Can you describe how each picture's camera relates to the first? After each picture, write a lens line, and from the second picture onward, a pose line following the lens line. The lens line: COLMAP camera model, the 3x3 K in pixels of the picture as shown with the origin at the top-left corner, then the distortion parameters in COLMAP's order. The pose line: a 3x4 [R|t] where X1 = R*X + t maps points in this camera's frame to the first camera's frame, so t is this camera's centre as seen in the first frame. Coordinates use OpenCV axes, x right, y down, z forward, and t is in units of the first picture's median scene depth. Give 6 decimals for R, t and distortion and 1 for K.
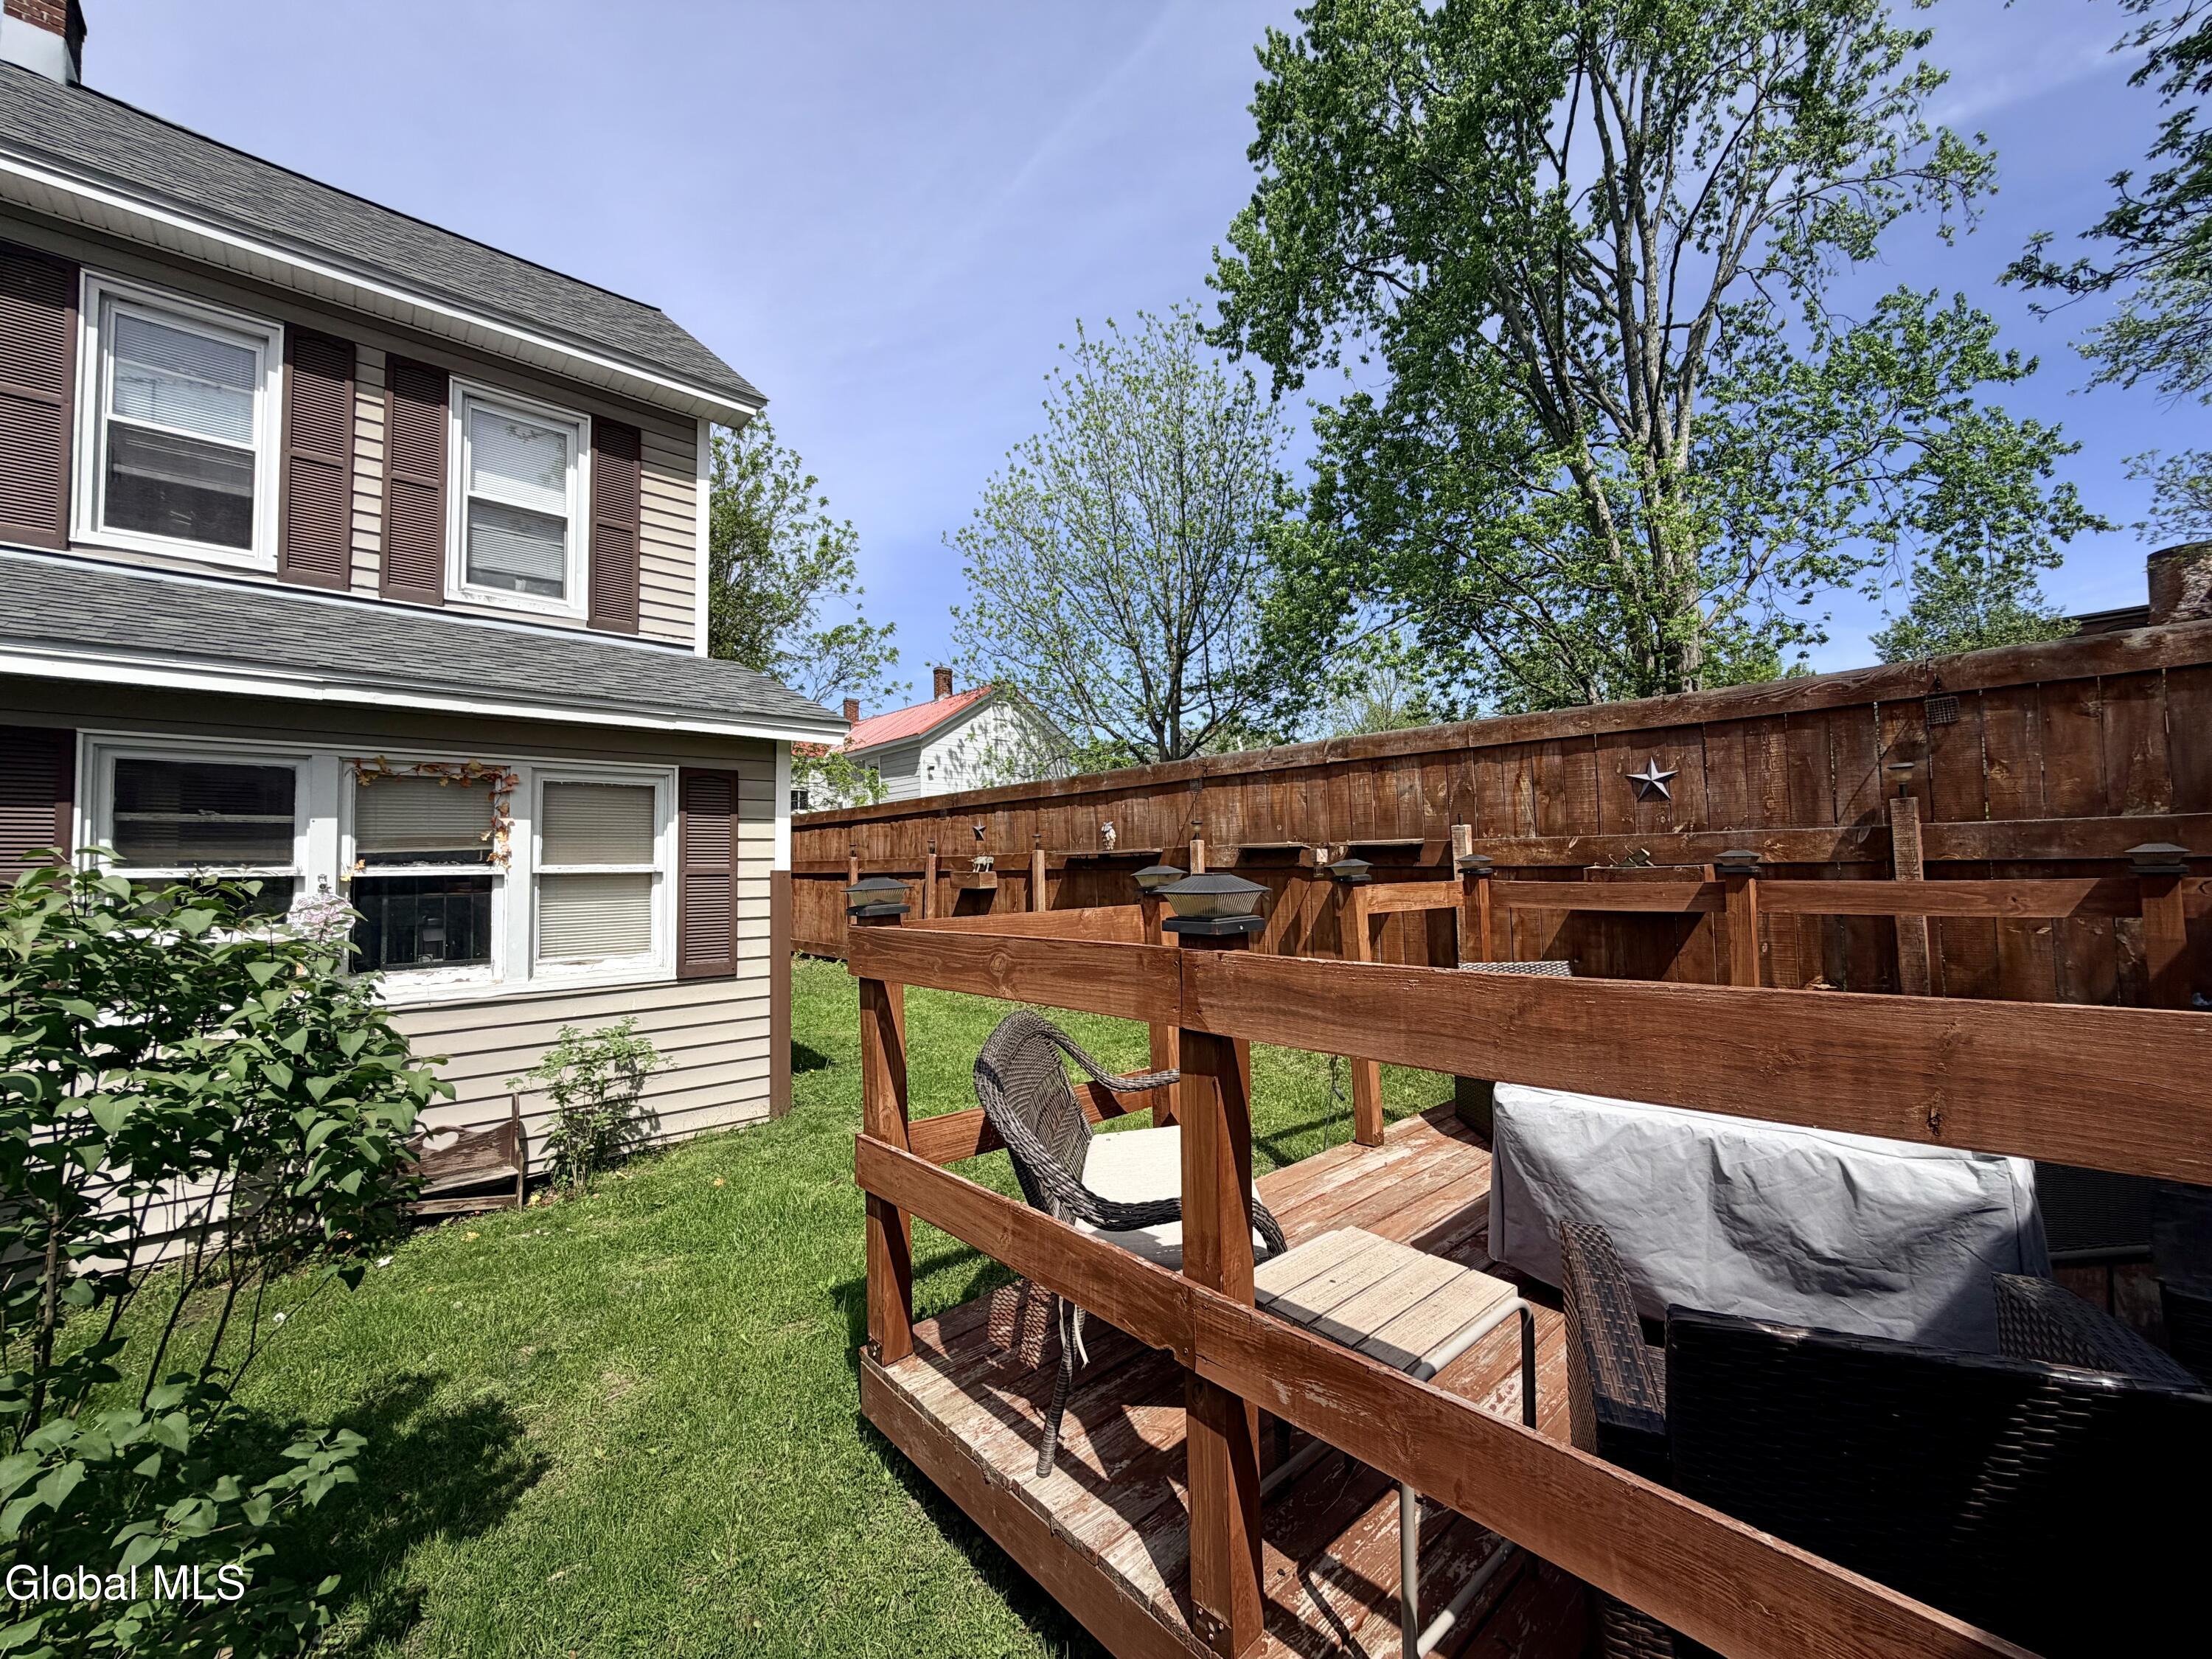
lens RADIAL K [[877.2, 0, 1084.7], [0, 877.2, 832.3], [0, 0, 1]] dist [0.000842, -0.000702]
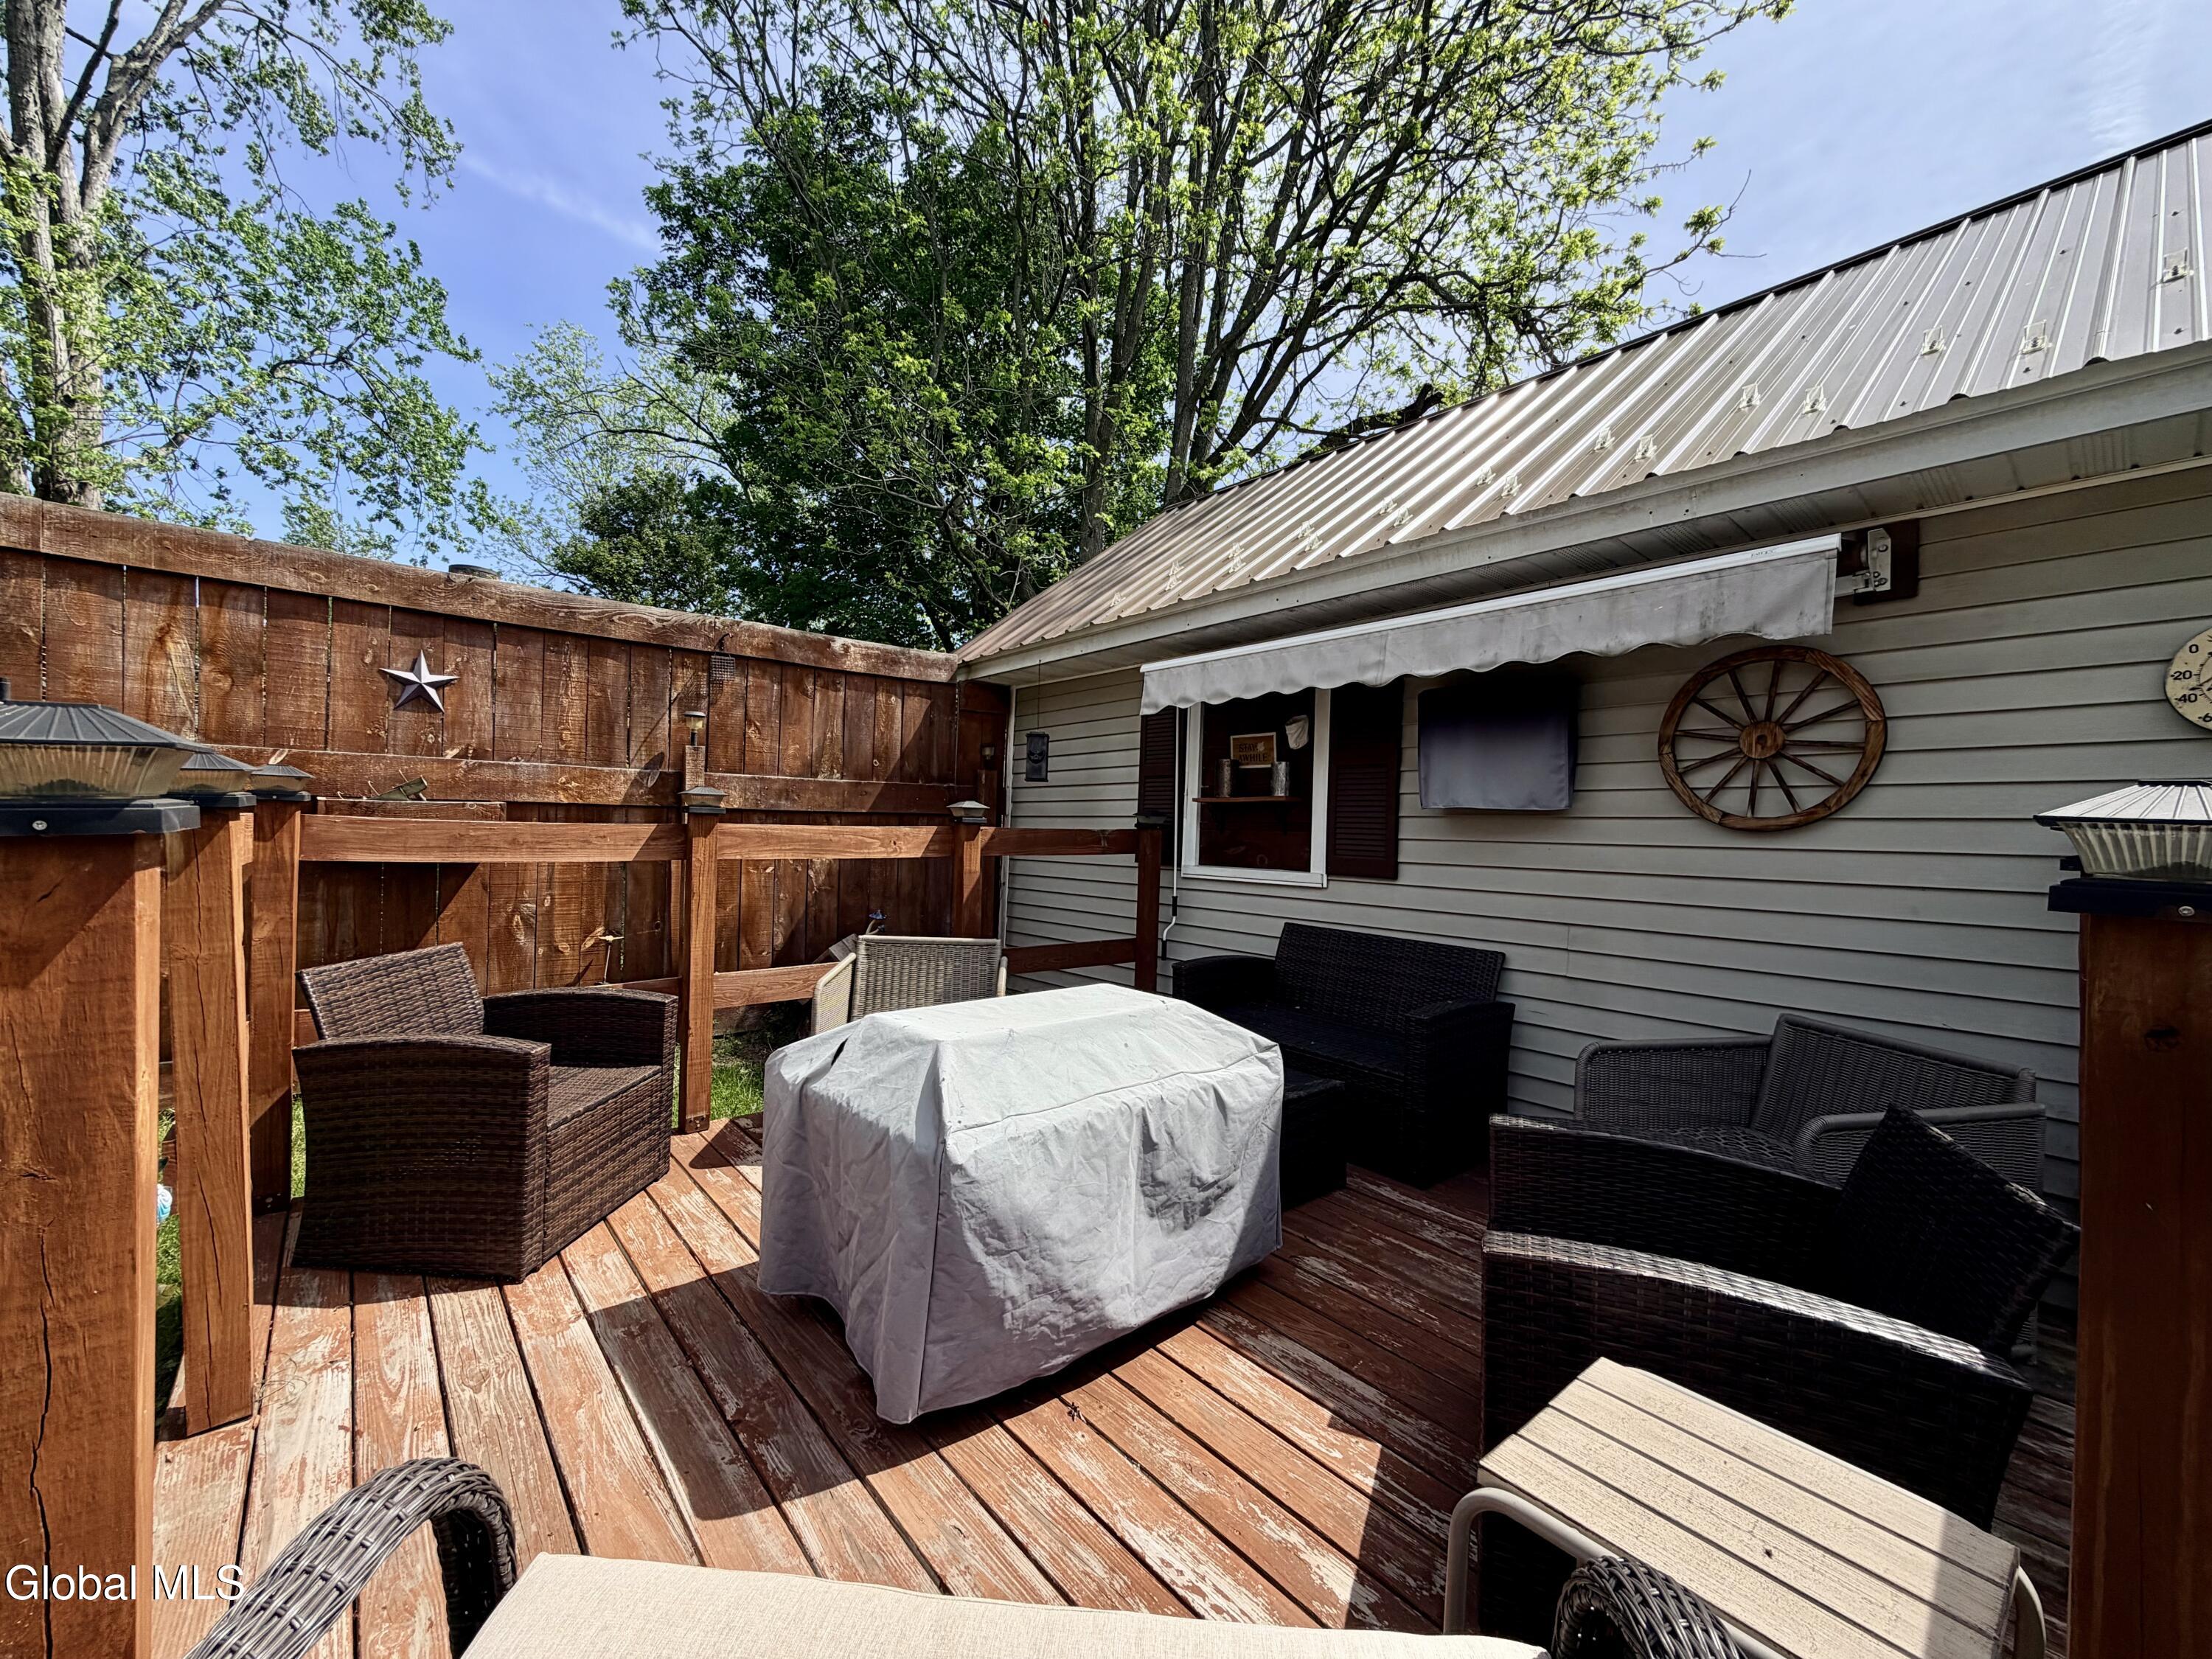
lens RADIAL K [[877.2, 0, 1107.9], [0, 877.2, 837.2], [0, 0, 1]] dist [0.000842, -0.000702]
pose [[0.006149, 0.002054, 0.999979, -0.089819], [-0.069439, 0.997585, -0.001623, 0.035389], [-0.997567, -0.069427, 0.006277, 0.497738]]
